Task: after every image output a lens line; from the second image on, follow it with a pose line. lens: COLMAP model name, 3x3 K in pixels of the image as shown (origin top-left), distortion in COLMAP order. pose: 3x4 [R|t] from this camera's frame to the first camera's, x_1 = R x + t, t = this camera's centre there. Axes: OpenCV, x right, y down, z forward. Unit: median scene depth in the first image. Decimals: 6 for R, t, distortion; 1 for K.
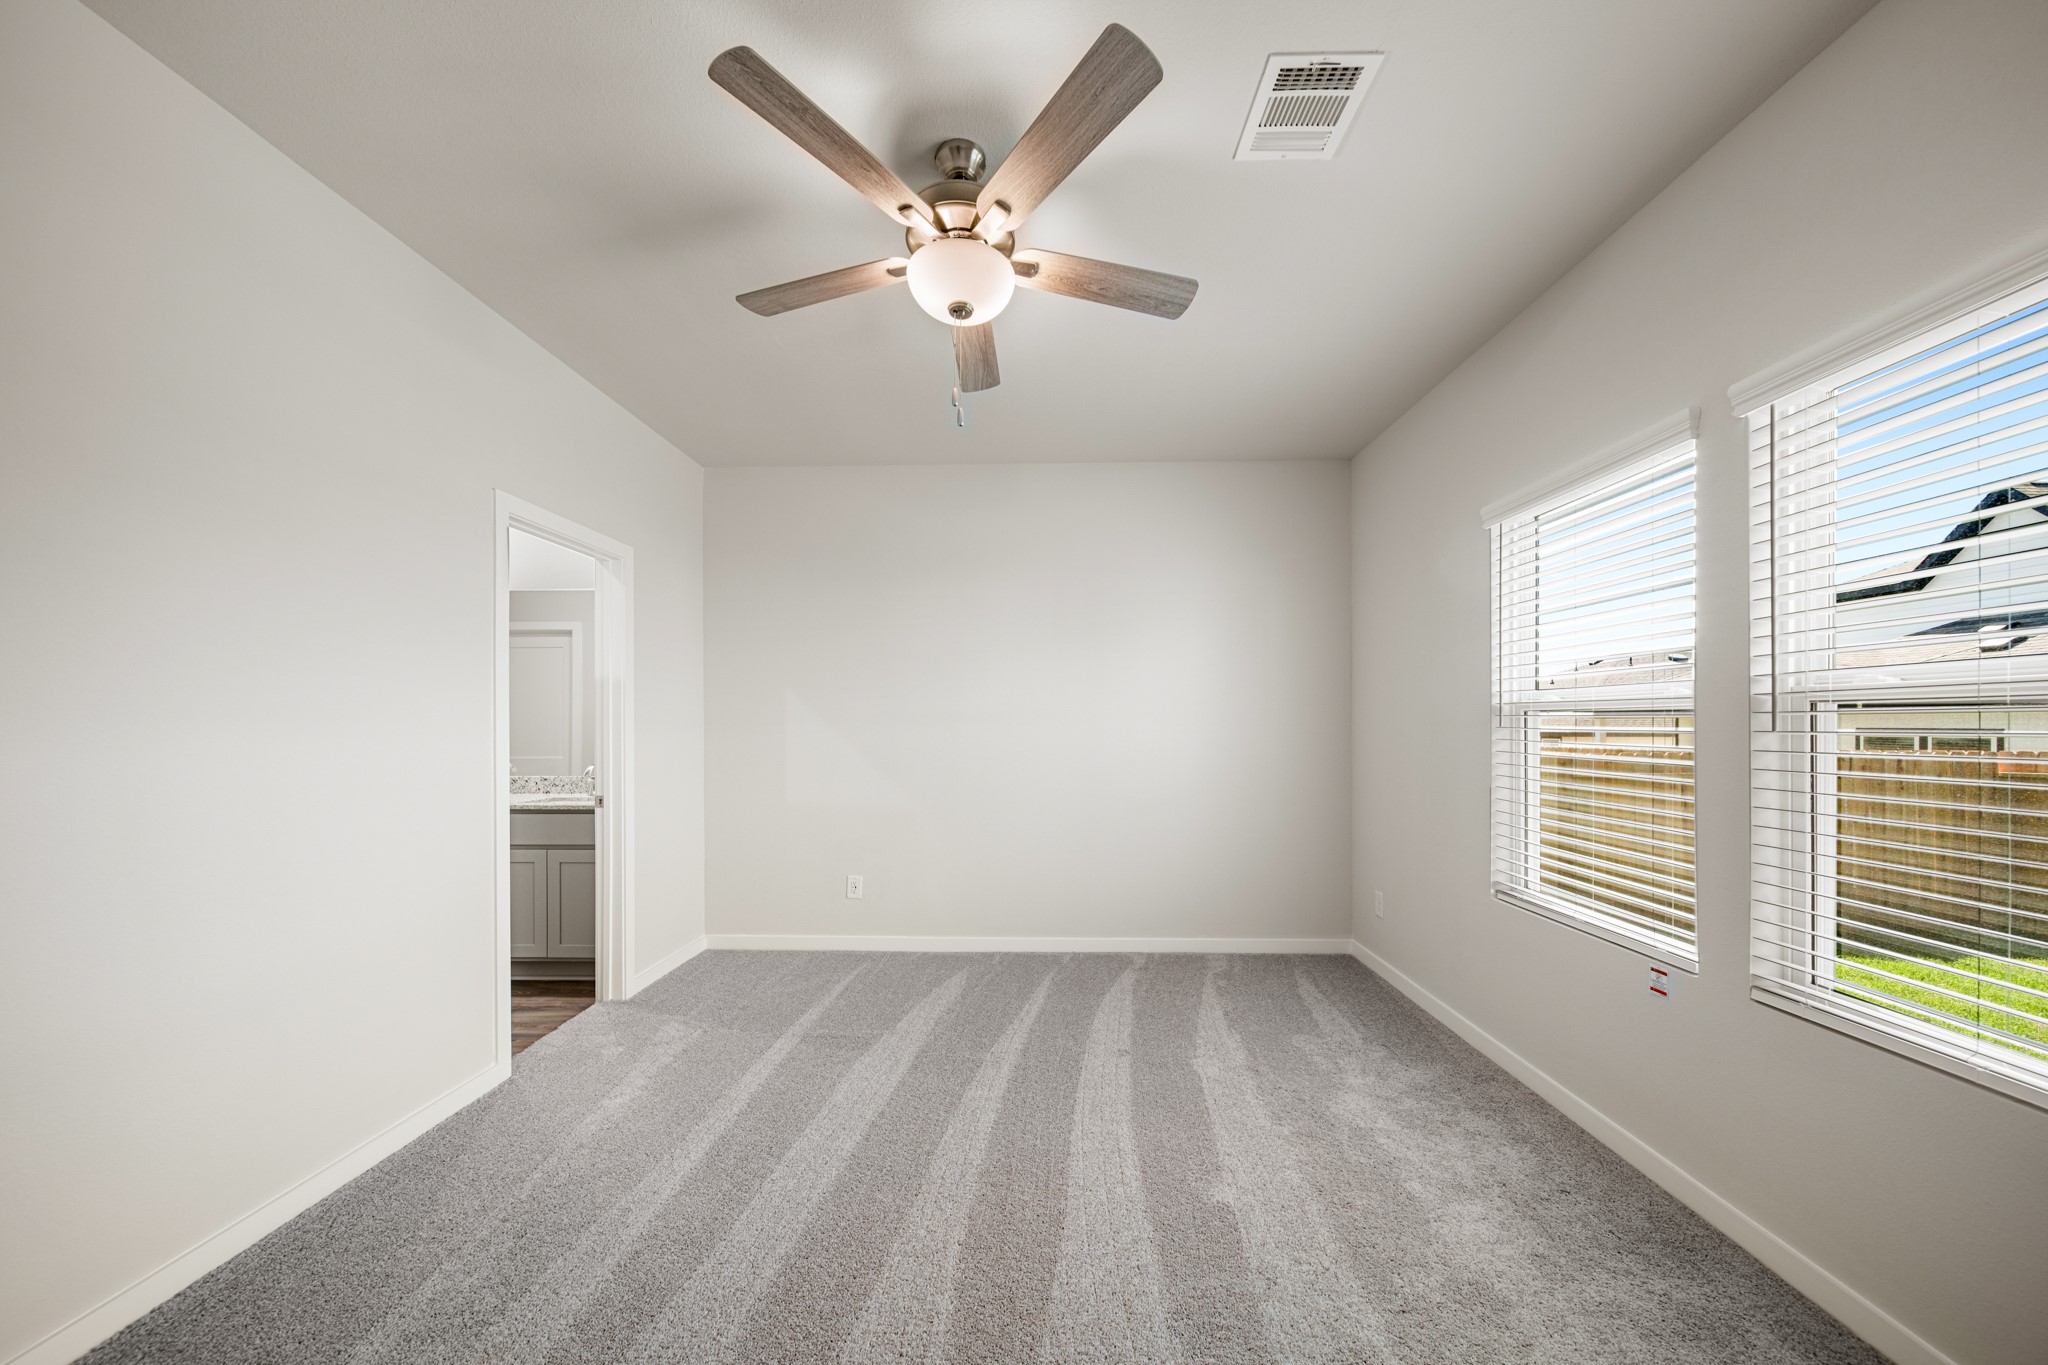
lens RADIAL K [[725.1, 0, 1027.3], [0, 725.1, 717.6], [0, 0, 1]] dist [-0.000341, -0.000029]
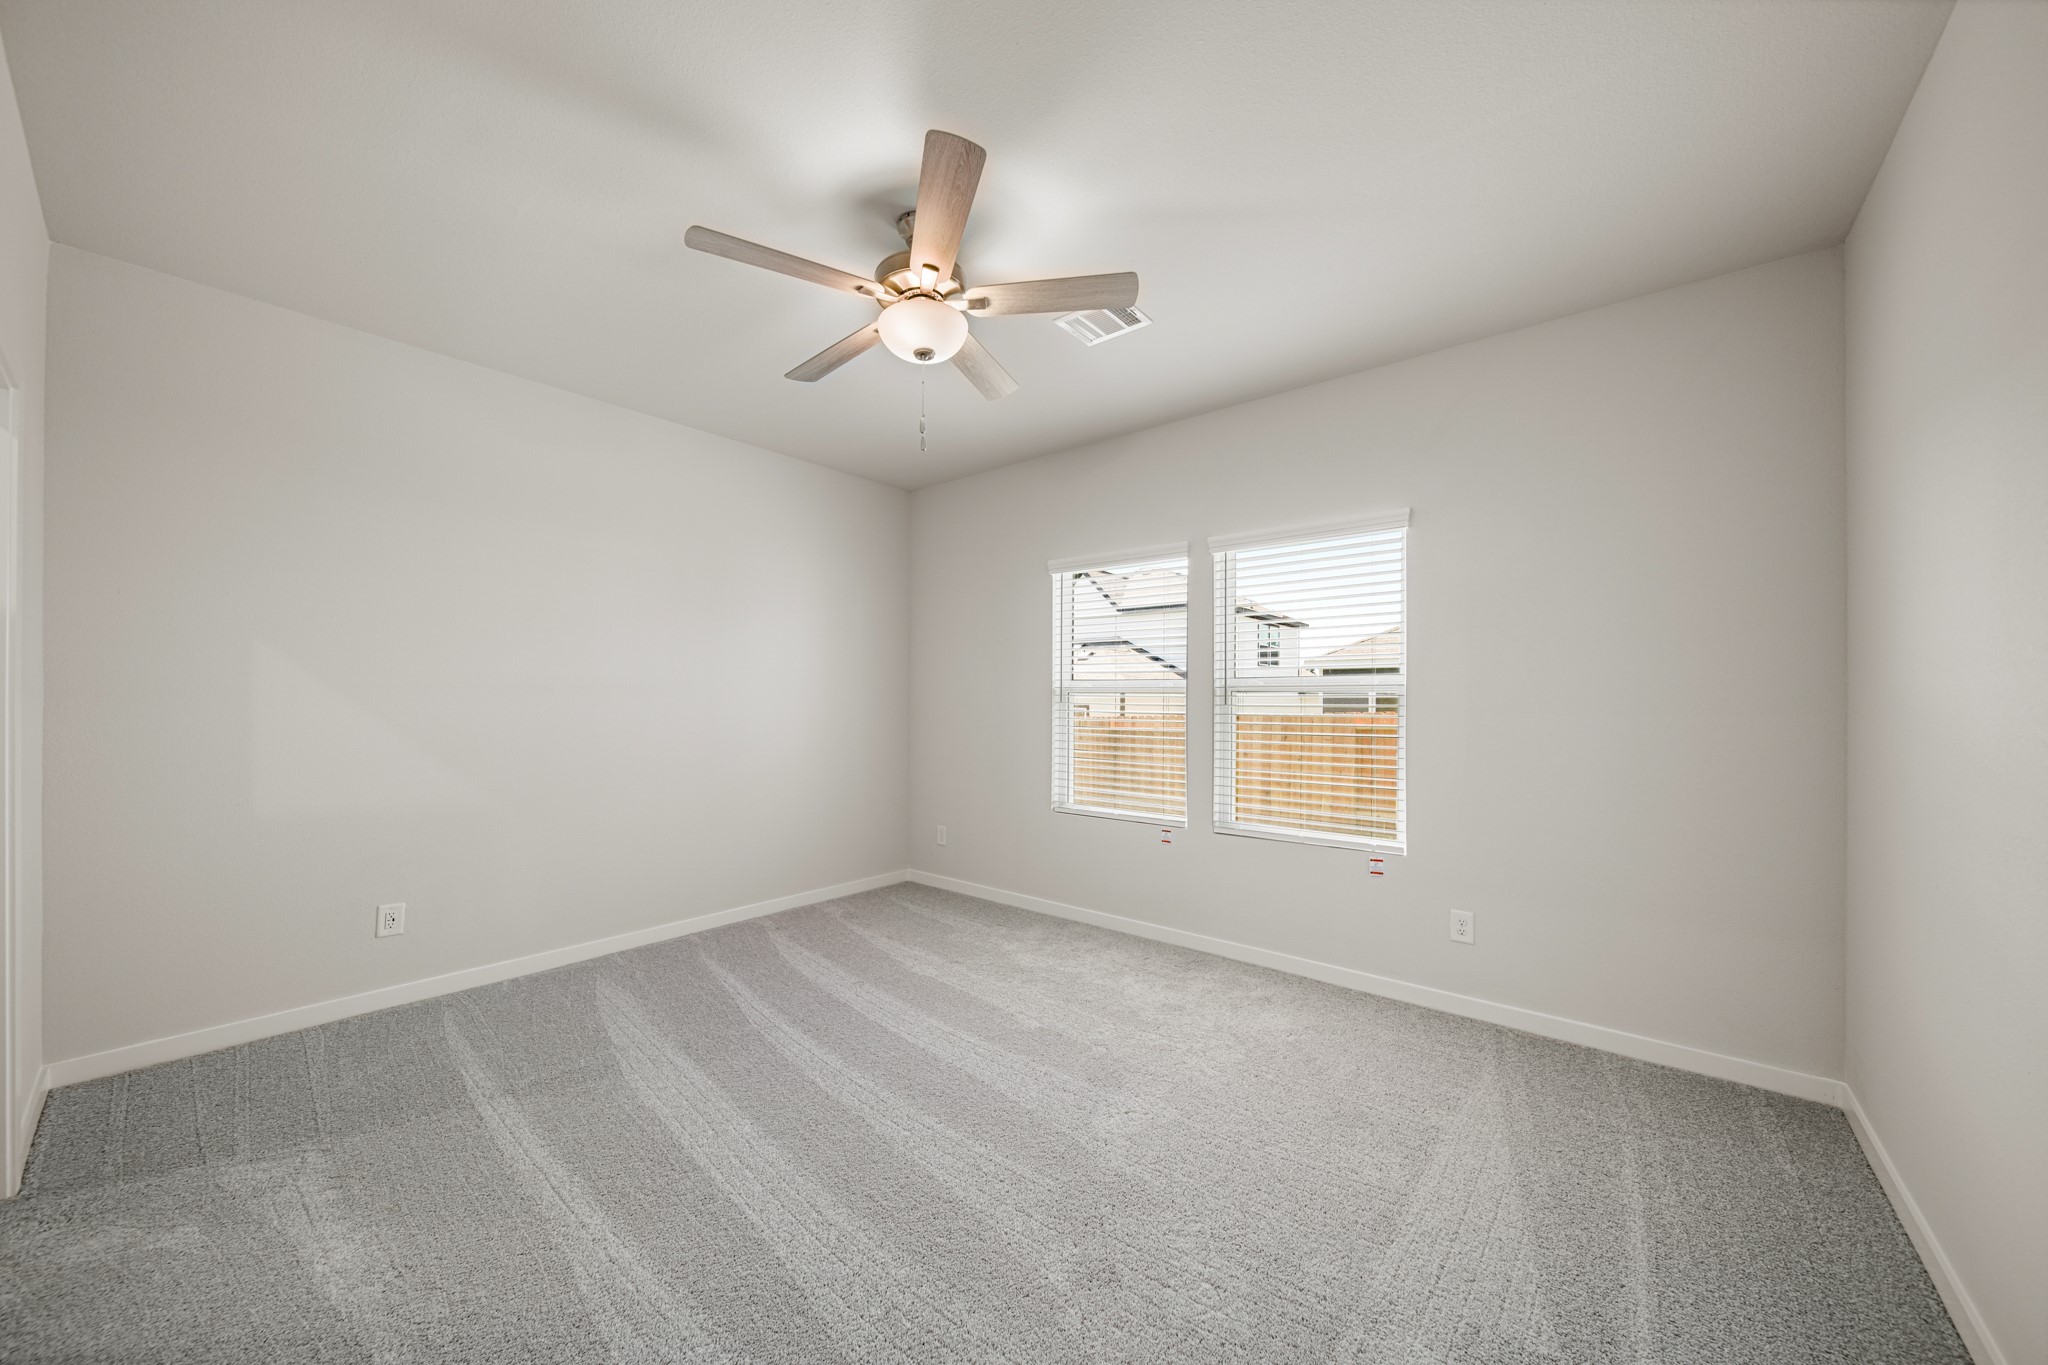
lens RADIAL K [[720.9, 0, 1023.8], [0, 720.9, 689.4], [0, 0, 1]] dist [-0.002131, -0.000272]
pose [[0.621947, 0.017039, 0.782874, -0.608799], [-0.014040, 0.999845, -0.010608, 0.002587], [-0.782933, -0.004394, 0.622090, 0.083862]]
